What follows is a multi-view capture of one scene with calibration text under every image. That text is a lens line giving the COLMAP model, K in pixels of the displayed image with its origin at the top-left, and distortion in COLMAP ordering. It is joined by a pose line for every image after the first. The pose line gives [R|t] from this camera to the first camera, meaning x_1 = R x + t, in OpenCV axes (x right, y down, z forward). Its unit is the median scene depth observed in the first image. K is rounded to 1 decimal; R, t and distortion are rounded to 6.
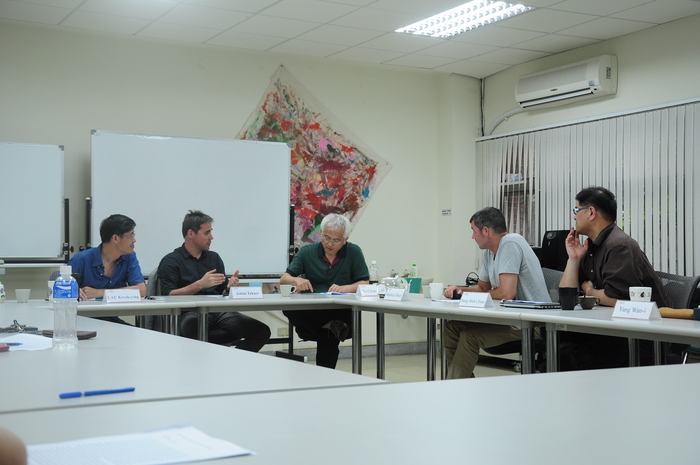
lens RADIAL K [[962.2, 0, 348.9], [0, 962.2, 234.5], [0, 0, 1]] dist [0.155444, 0.000000]
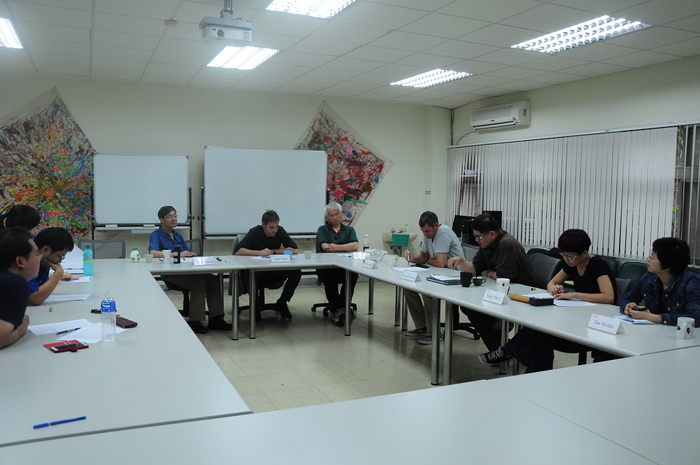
lens RADIAL K [[586.0, 0, 353.1], [0, 586.0, 228.9], [0, 0, 1]] dist [-0.108969, 0.098341]
pose [[0.996622, 0.022160, -0.079076, 0.059812], [-0.015144, 0.995984, 0.088241, -0.050119], [0.080714, -0.086745, 0.992955, 0.021812]]
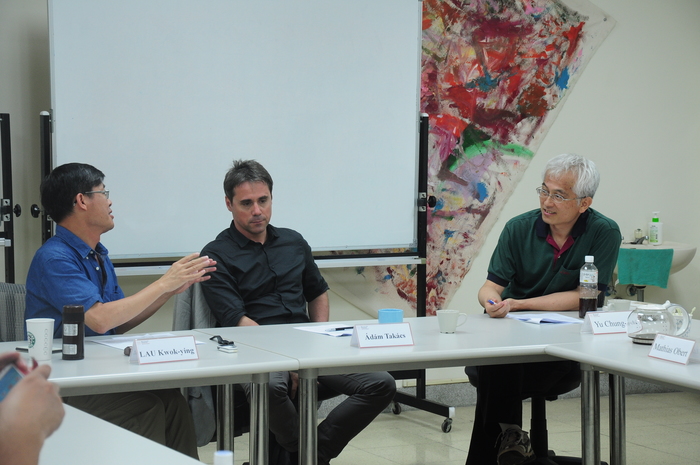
lens RADIAL K [[1928.1, 0, 352.6], [0, 1928.1, 236.7], [0, 0, 1]] dist [0.746058, 0.000000]
pose [[0.998986, 0.005280, -0.044716, -0.048363], [-0.000987, 0.995430, 0.095488, -0.061840], [0.045015, -0.095347, 0.994426, -0.039955]]
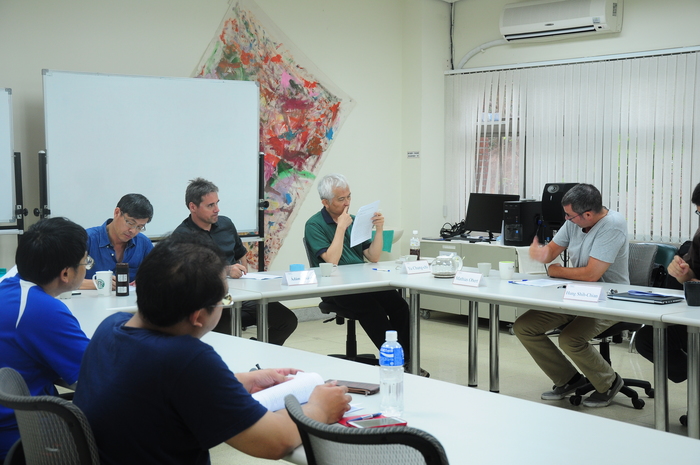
lens RADIAL K [[1119.3, 0, 346.6], [0, 1119.3, 232.6], [0, 0, 1]] dist [0.243932, 0.000000]
pose [[0.983405, -0.015550, 0.180758, -0.161652], [-0.001156, 0.995763, 0.091950, -0.050318], [-0.181422, -0.090633, 0.979220, -0.021103]]
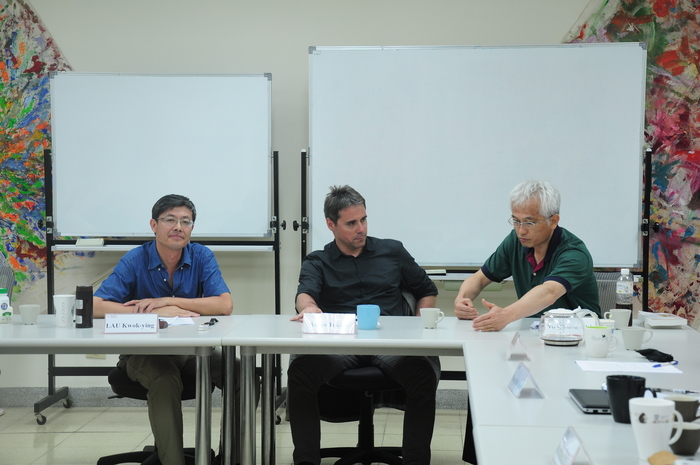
lens RADIAL K [[1485.5, 0, 349.2], [0, 1485.5, 236.3], [0, 0, 1]] dist [0.480233, 0.000000]
pose [[0.840049, 0.026398, -0.541868, 0.275287], [0.010703, 0.997815, 0.065204, -0.038309], [0.542405, -0.060574, 0.837930, 0.126529]]
